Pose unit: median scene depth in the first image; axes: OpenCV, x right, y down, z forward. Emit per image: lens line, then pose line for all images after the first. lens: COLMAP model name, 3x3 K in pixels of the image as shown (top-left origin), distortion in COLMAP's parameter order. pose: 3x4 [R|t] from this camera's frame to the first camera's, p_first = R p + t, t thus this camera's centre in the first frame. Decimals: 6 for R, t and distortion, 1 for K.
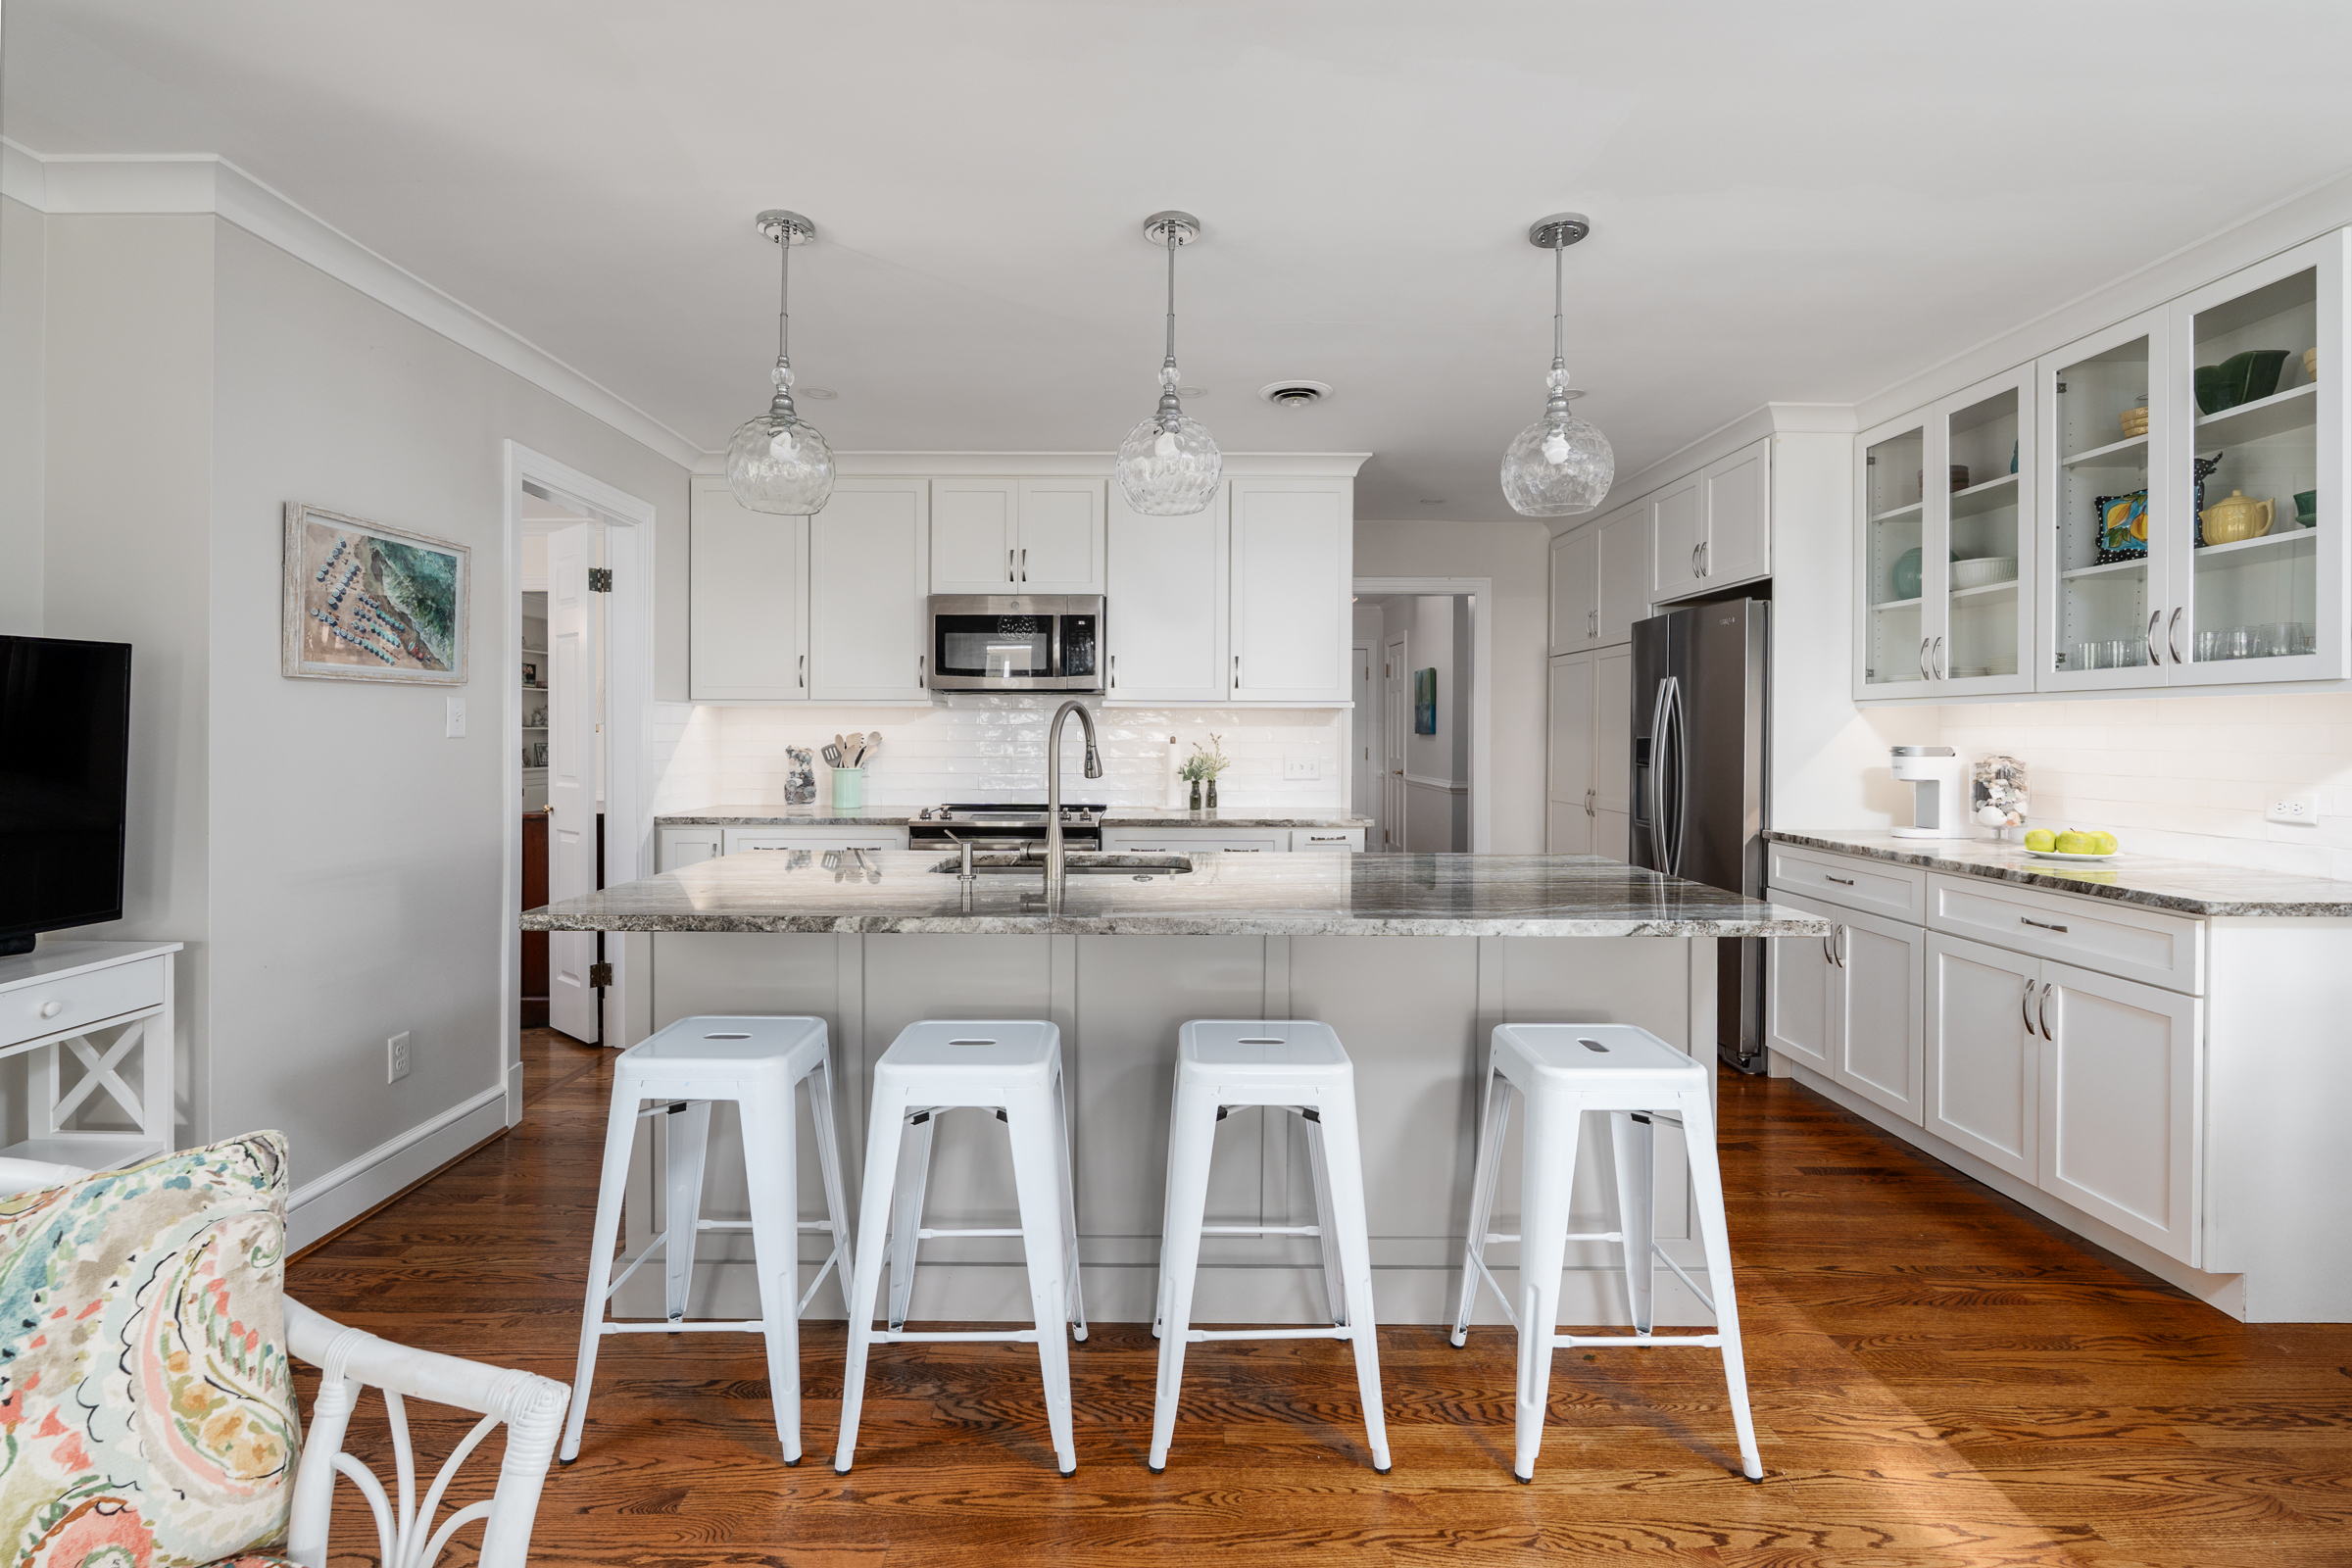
lens RADIAL K [[1048.2, 0, 1155.1], [0, 1048.2, 734.6], [0, 0, 1]] dist [-0.004130, 0.000861]
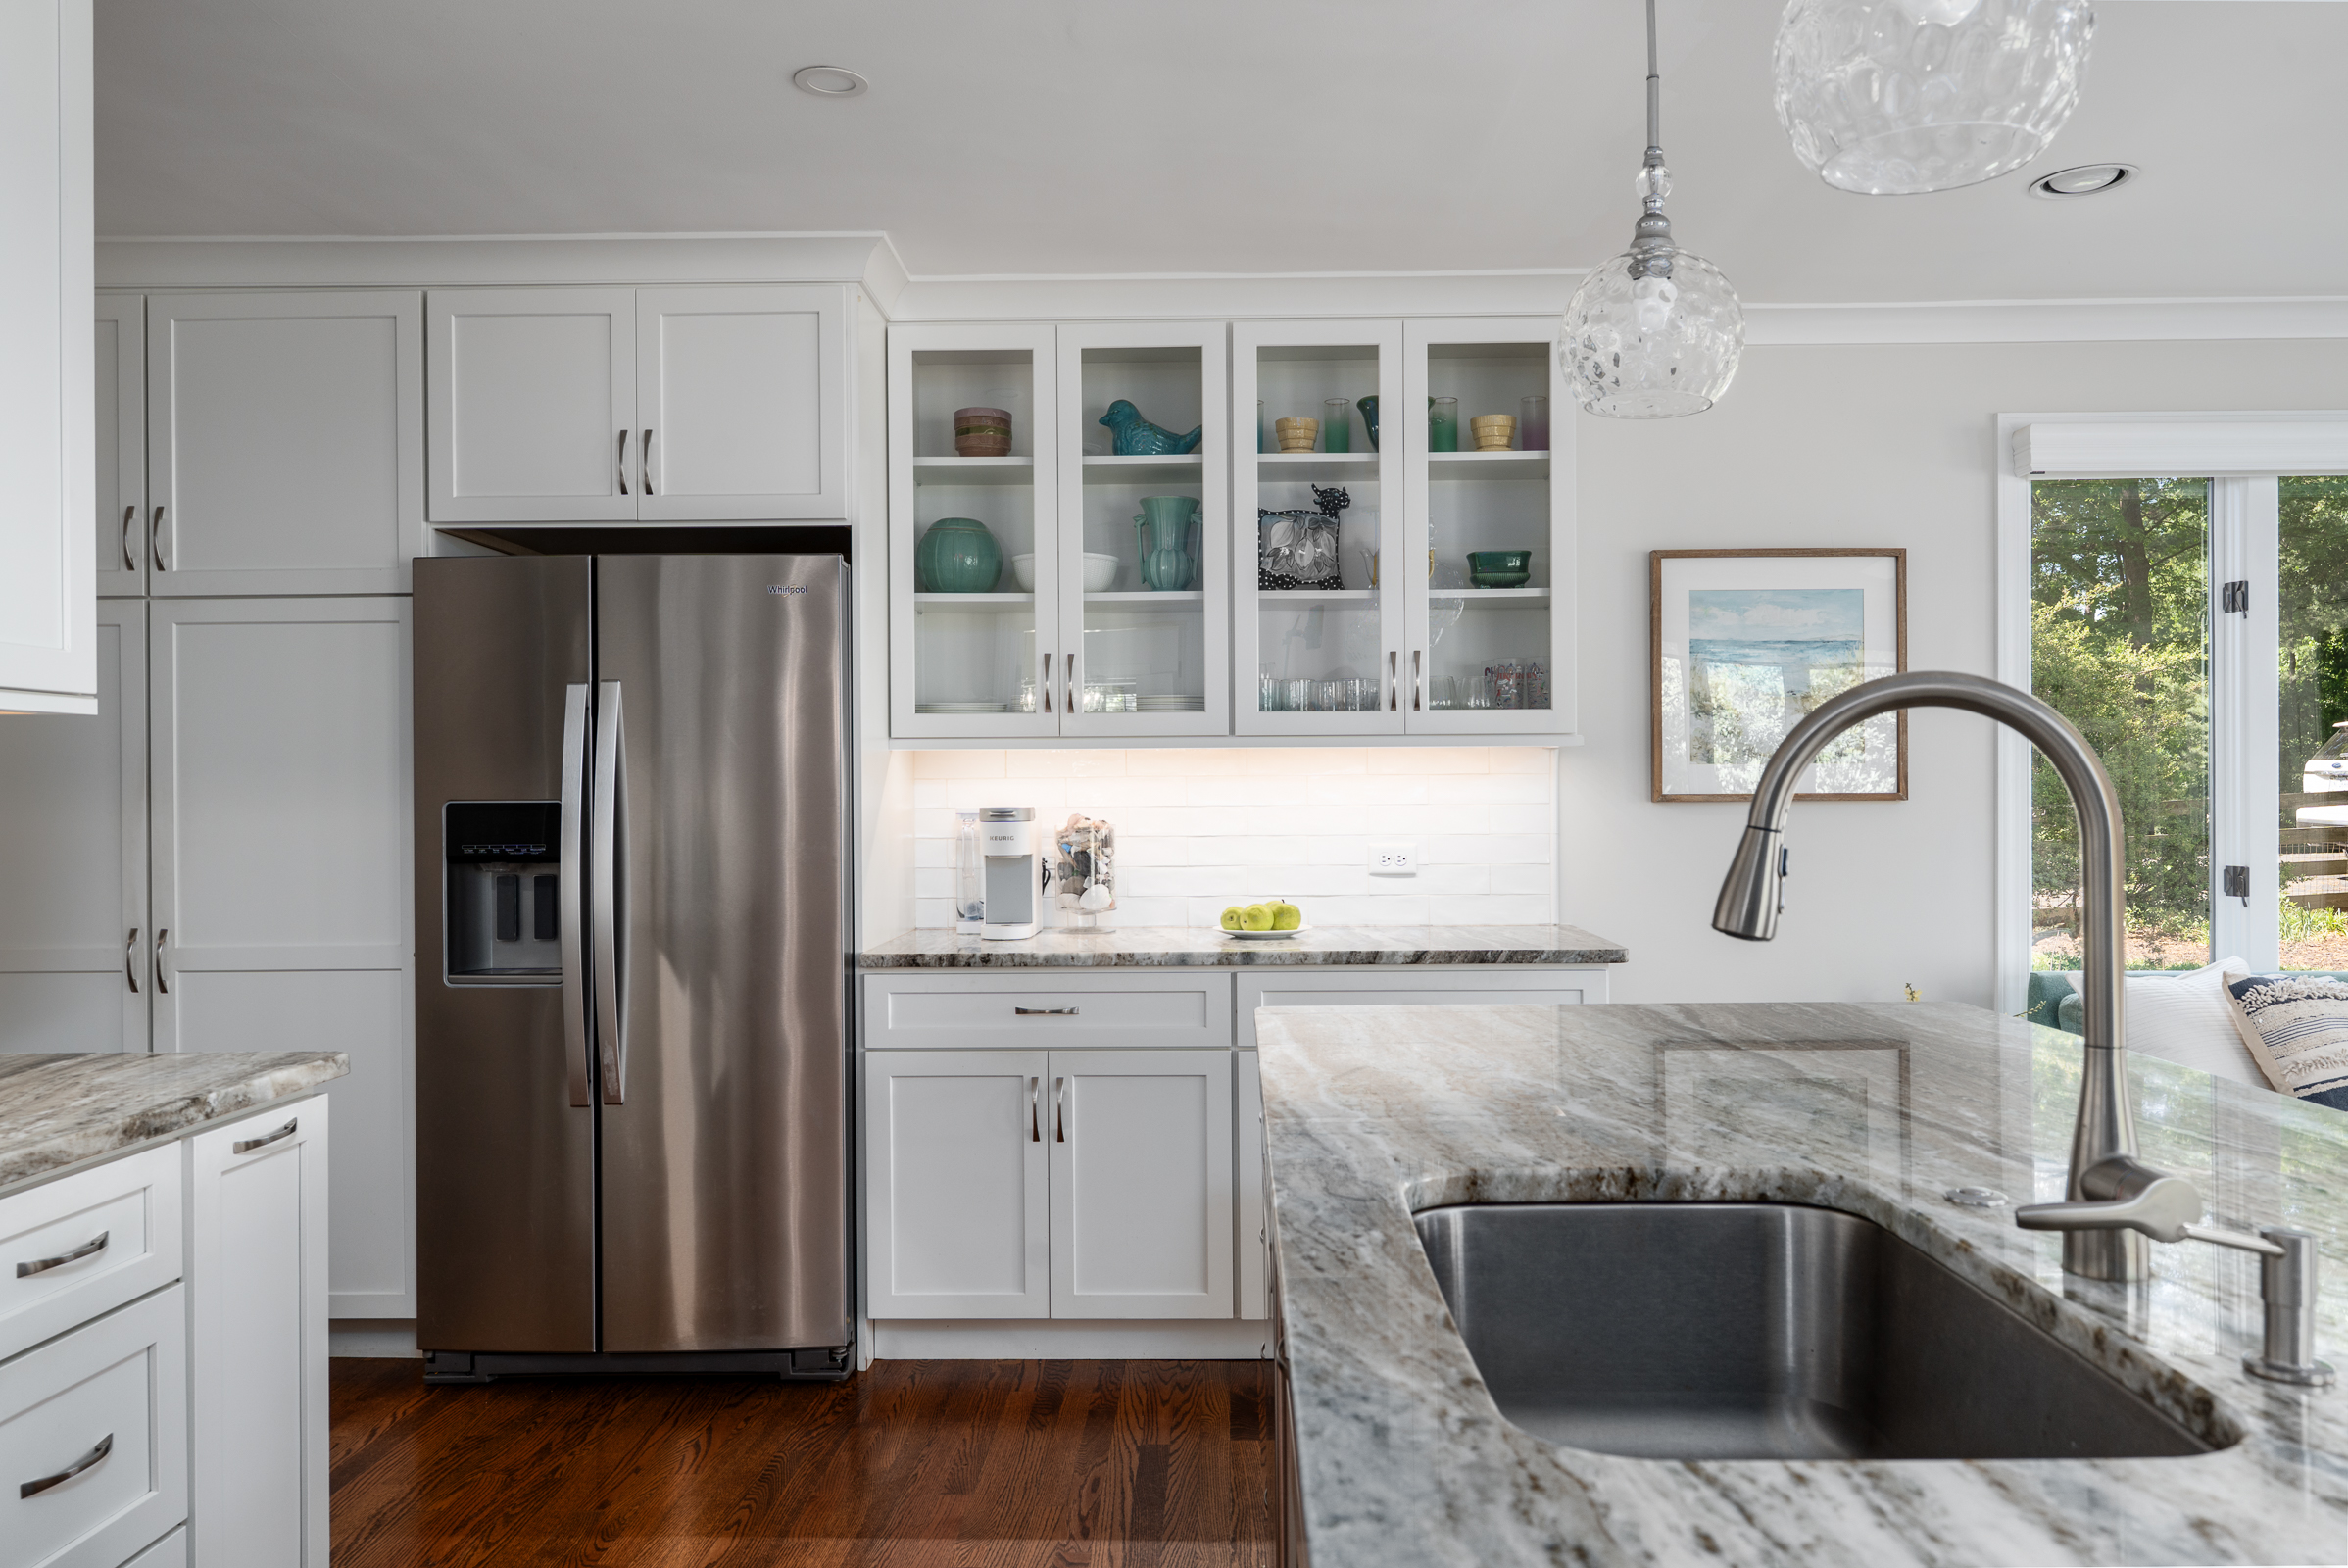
lens RADIAL K [[1696.8, 0, 1194.7], [0, 1696.8, 799.5], [0, 0, 1]] dist [-0.002058, 0.001153]
pose [[0.014875, -0.008475, 0.999853, -0.419663], [0.009469, 0.999920, 0.008334, -0.002008], [-0.999845, 0.009344, 0.014954, 0.907969]]
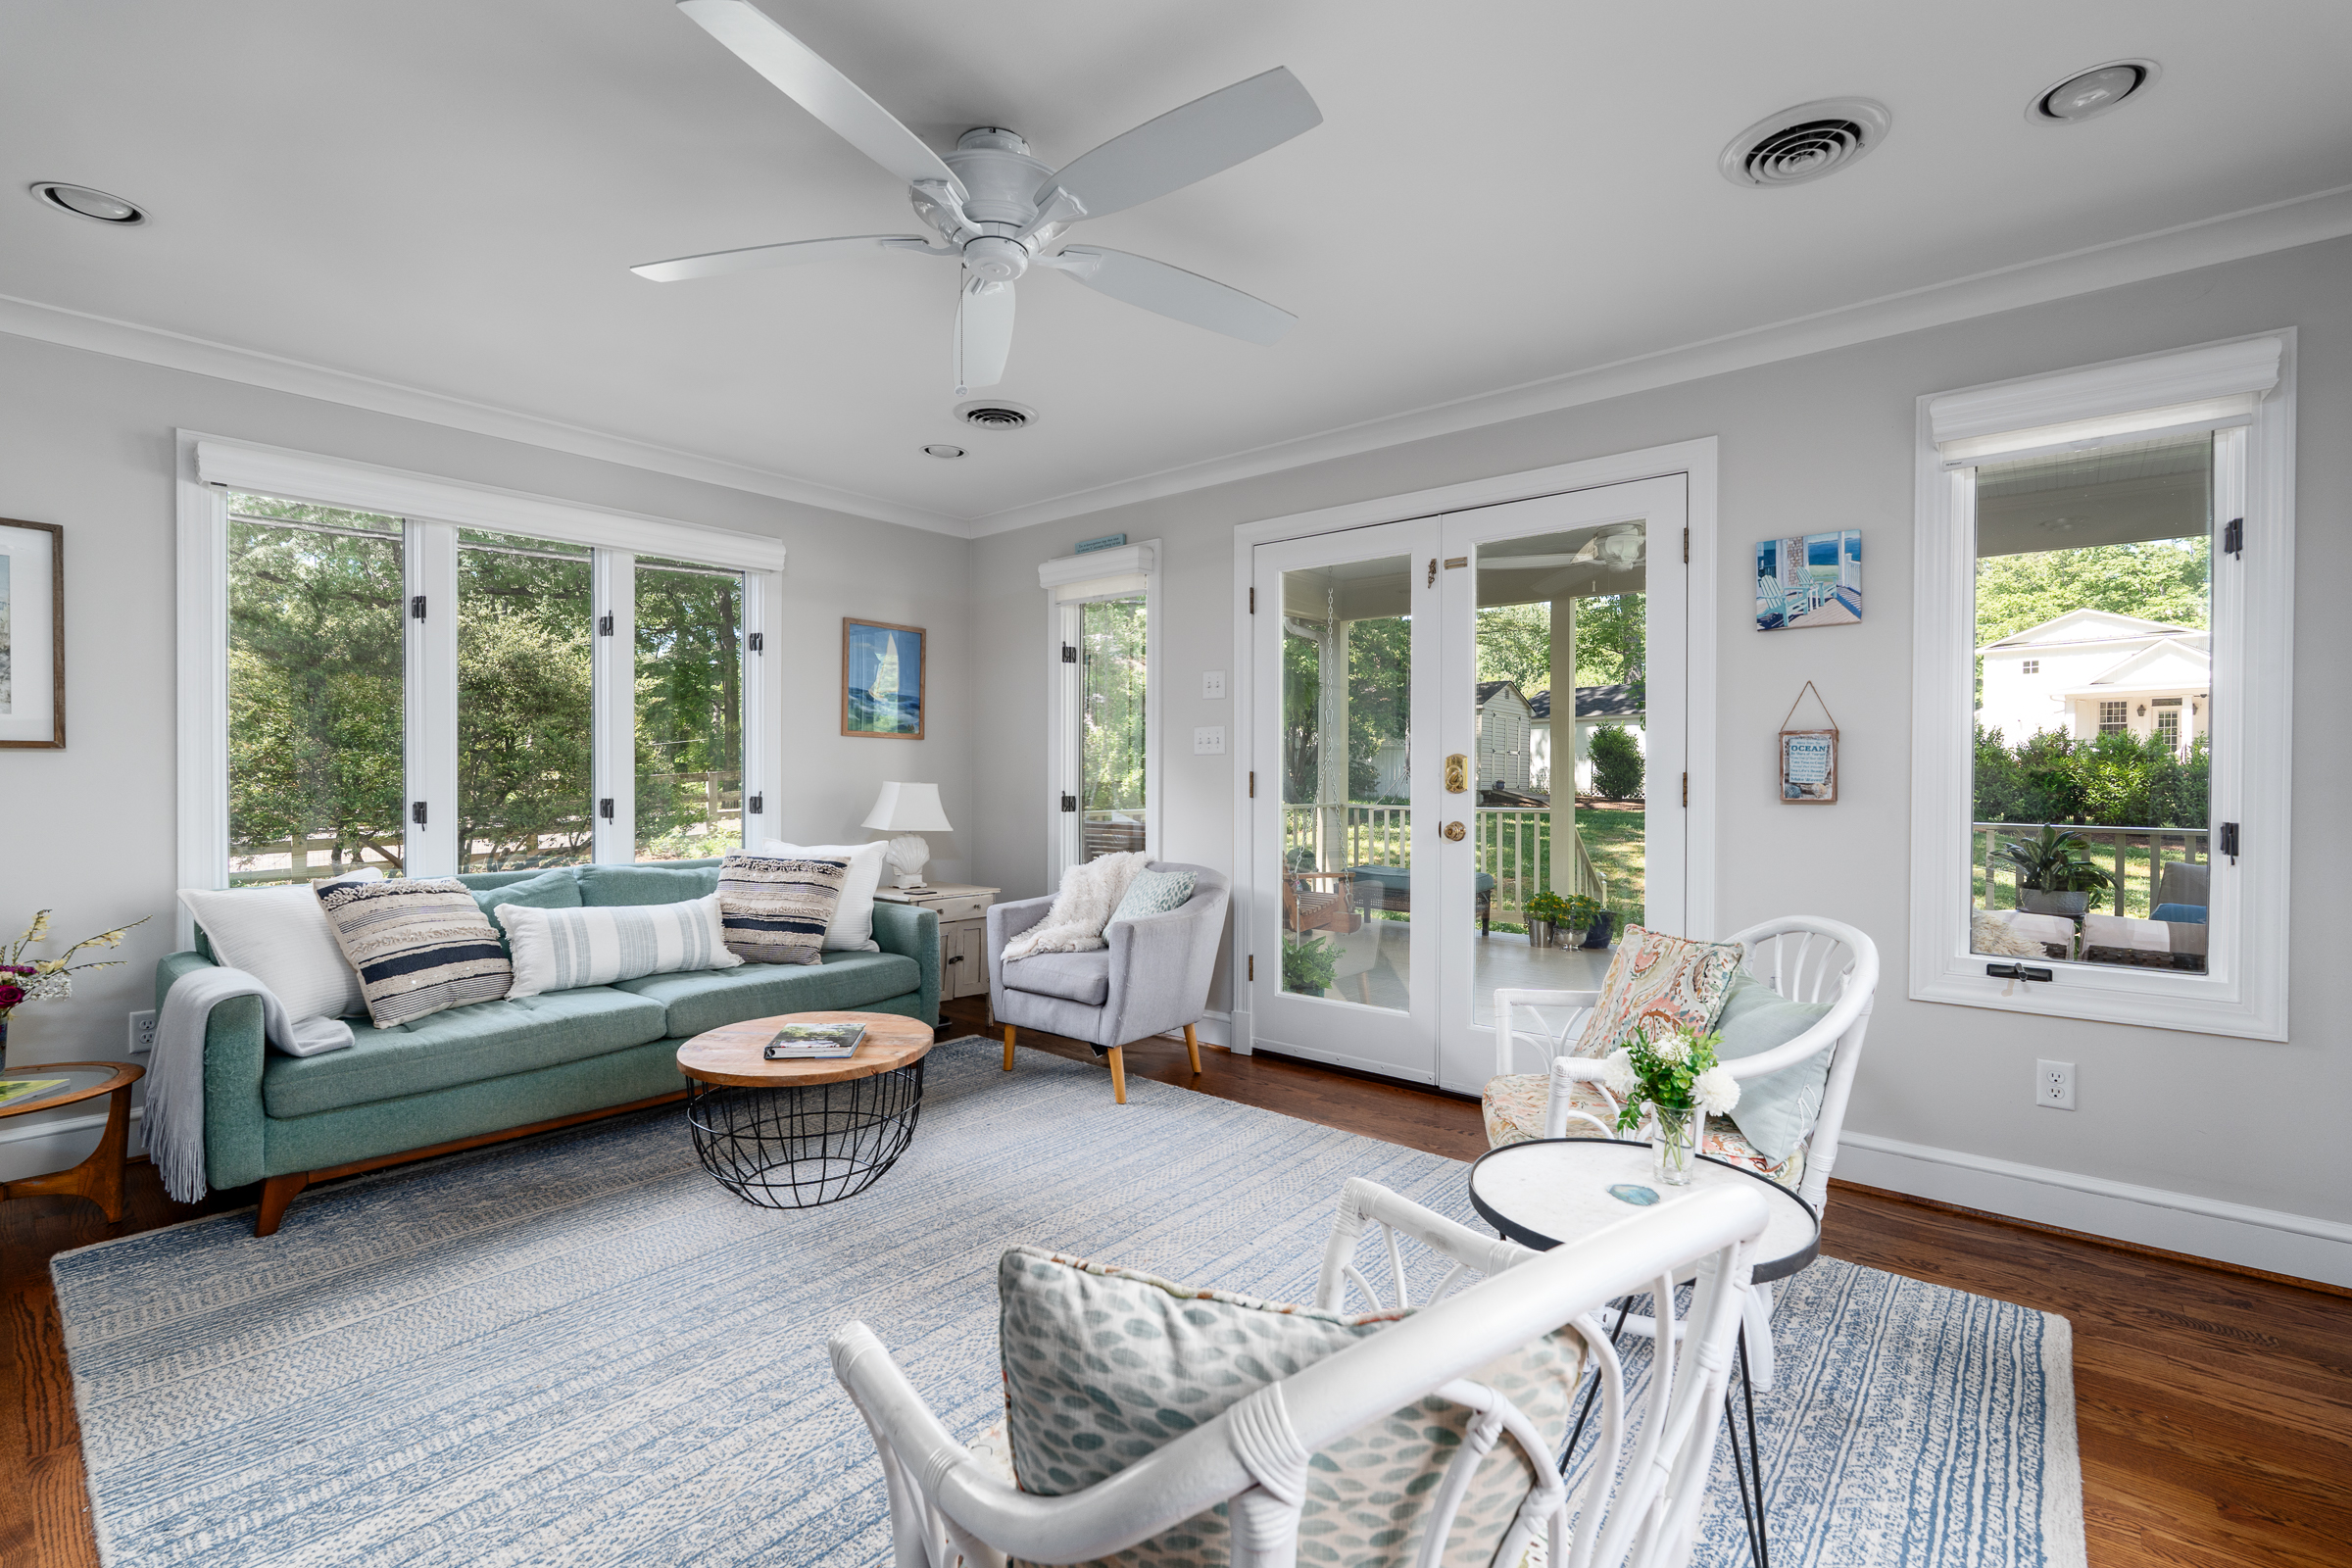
lens RADIAL K [[1036.3, 0, 1183.1], [0, 1036.3, 784.1], [0, 0, 1]] dist [-0.005604, -0.000163]
pose [[-0.769355, -0.013096, 0.638688, -0.433225], [-0.002526, 0.999844, 0.017459, 0.026816], [-0.638817, 0.011819, -0.769268, 0.466396]]
